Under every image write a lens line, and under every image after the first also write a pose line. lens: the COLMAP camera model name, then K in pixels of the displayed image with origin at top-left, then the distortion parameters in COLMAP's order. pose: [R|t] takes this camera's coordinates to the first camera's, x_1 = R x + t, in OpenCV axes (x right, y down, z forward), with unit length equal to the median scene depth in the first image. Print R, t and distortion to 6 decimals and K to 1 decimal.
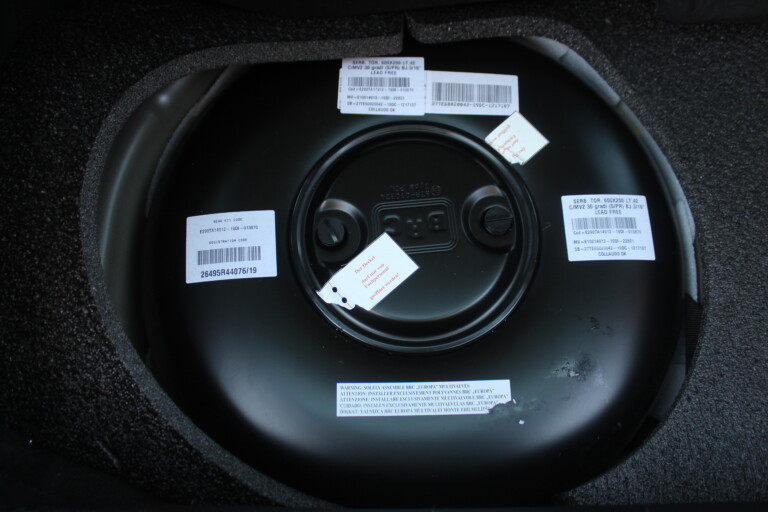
lens RADIAL K [[634.7, 0, 370.9], [0, 634.7, 254.5], [0, 0, 1]] dist [-0.178136, 0.148377]
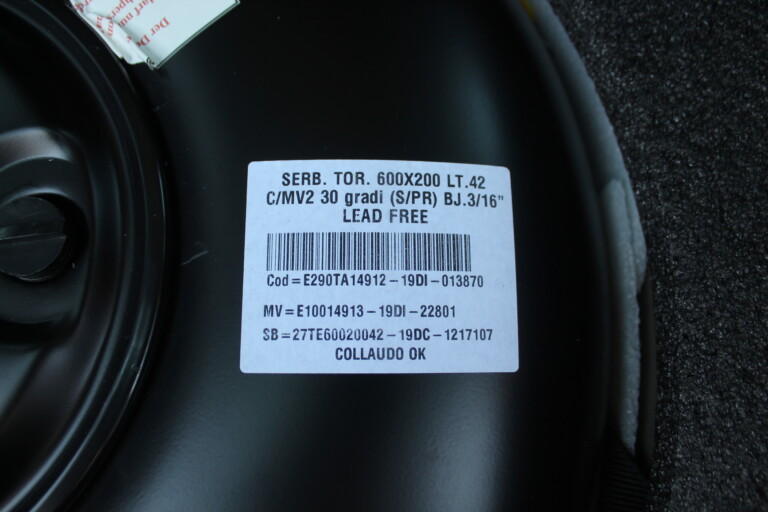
lens RADIAL K [[634.7, 0, 370.9], [0, 634.7, 254.5], [0, 0, 1]] dist [-0.178136, 0.148377]
pose [[0.996832, 0.024105, 0.075789, 0.349780], [-0.032389, 0.993397, 0.110060, -0.084318], [-0.072636, -0.112166, 0.991031, 0.669065]]
